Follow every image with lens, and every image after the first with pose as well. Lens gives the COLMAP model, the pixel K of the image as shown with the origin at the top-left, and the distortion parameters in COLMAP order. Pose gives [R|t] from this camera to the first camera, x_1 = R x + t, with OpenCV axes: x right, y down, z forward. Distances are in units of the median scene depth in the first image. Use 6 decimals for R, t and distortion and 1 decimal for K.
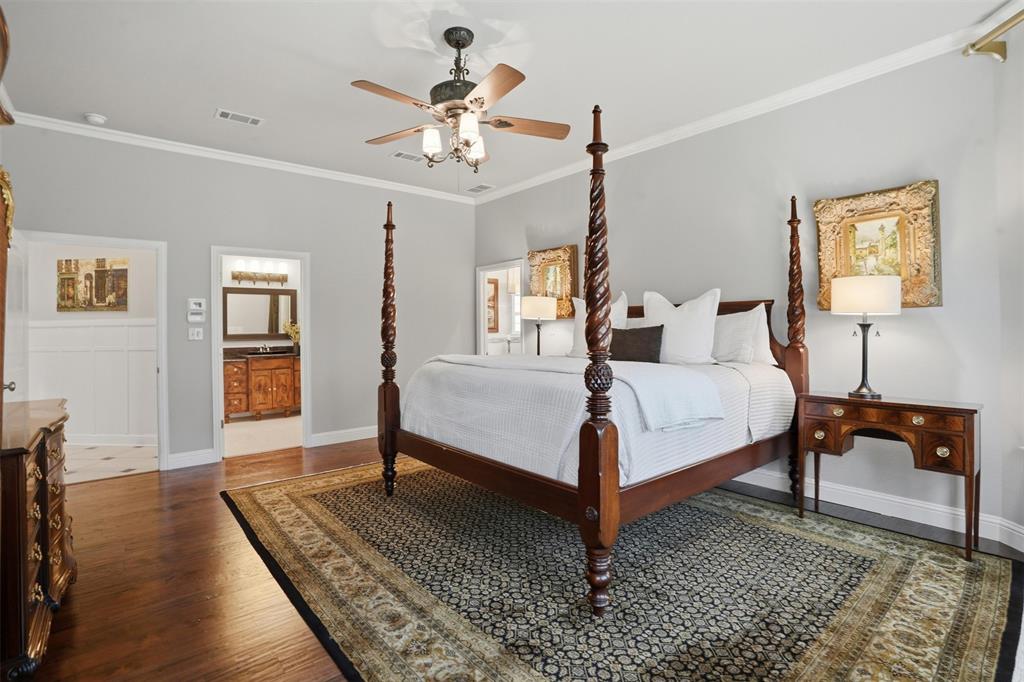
lens RADIAL K [[499.4, 0, 510.0], [0, 499.4, 329.8], [0, 0, 1]] dist [-0.075818, 0.034743]
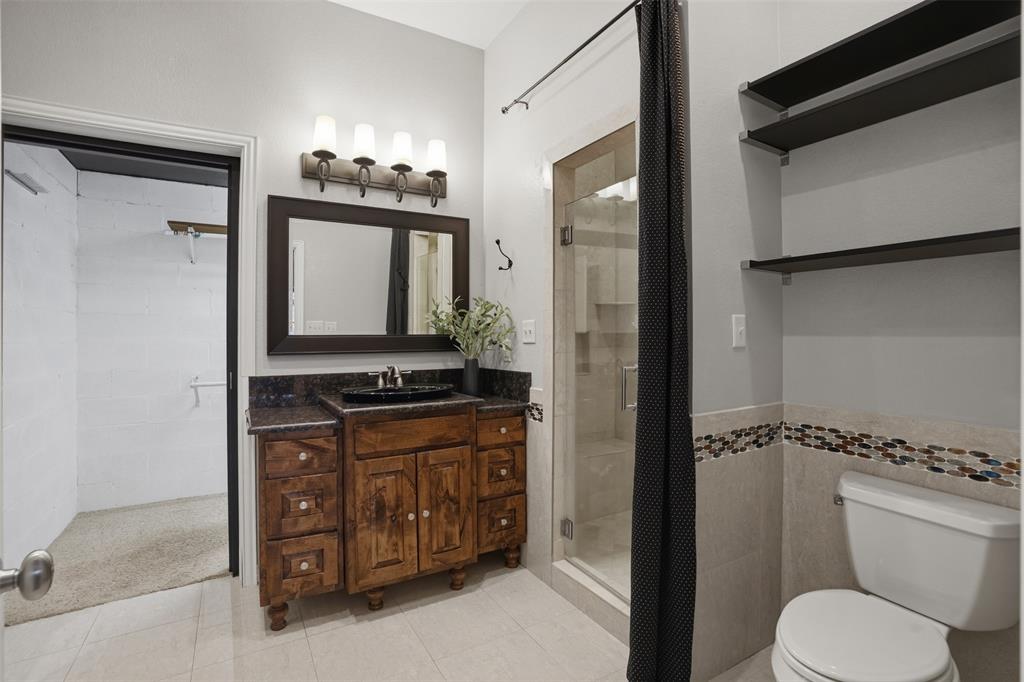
lens RADIAL K [[479.6, 0, 516.6], [0, 479.6, 342.3], [0, 0, 1]] dist [-0.070889, 0.028486]
pose [[0.988416, 0.012571, -0.151246, -0.373490], [-0.009239, 0.999699, 0.022718, 0.004358], [0.151486, -0.021057, 0.988235, 0.705235]]
